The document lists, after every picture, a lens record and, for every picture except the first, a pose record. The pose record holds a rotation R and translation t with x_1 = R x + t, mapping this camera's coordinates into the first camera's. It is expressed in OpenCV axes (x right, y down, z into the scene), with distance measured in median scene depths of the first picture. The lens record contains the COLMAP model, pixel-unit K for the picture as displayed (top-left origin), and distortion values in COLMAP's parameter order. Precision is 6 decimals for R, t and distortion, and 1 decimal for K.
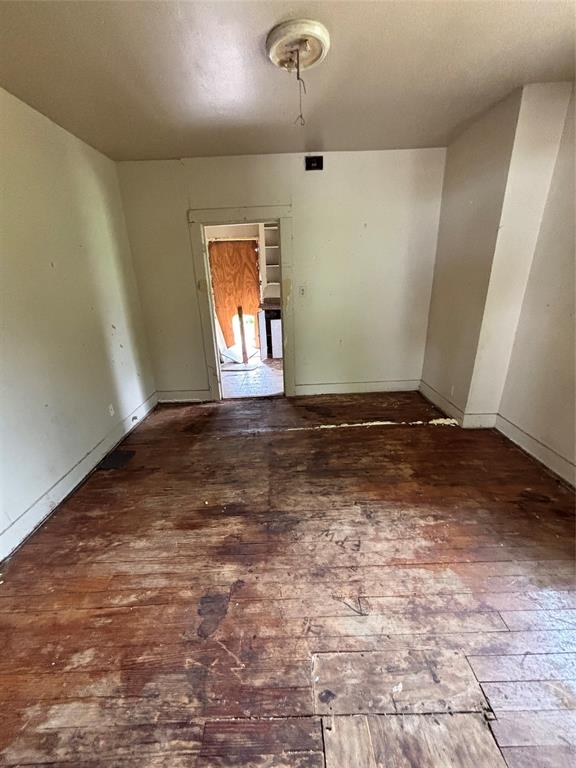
lens RADIAL K [[312.1, 0, 288.0], [0, 312.1, 384.0], [0, 0, 1]] dist [0.000628, 0.000452]
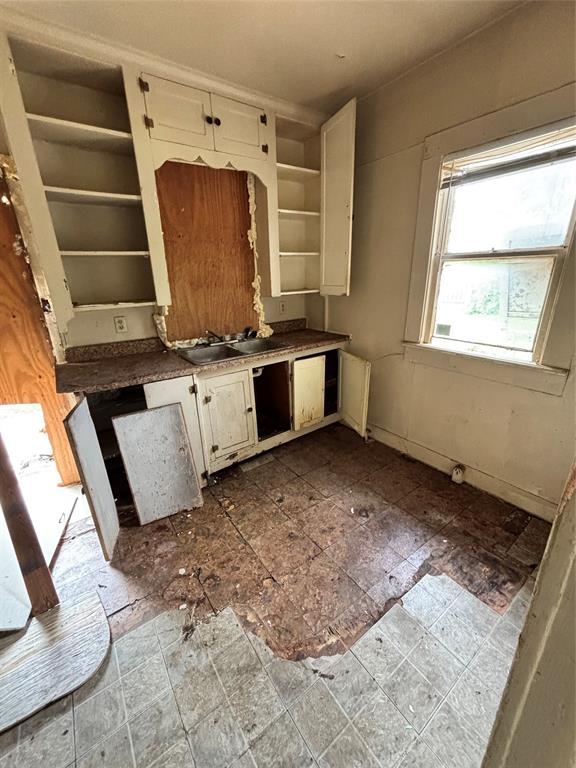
lens RADIAL K [[312.1, 0, 288.0], [0, 312.1, 384.0], [0, 0, 1]] dist [0.000628, 0.000452]
pose [[0.816633, -0.174777, 0.550057, -0.076470], [0.189164, 0.981456, 0.031012, -0.211937], [-0.545277, 0.078726, 0.834551, 0.613039]]
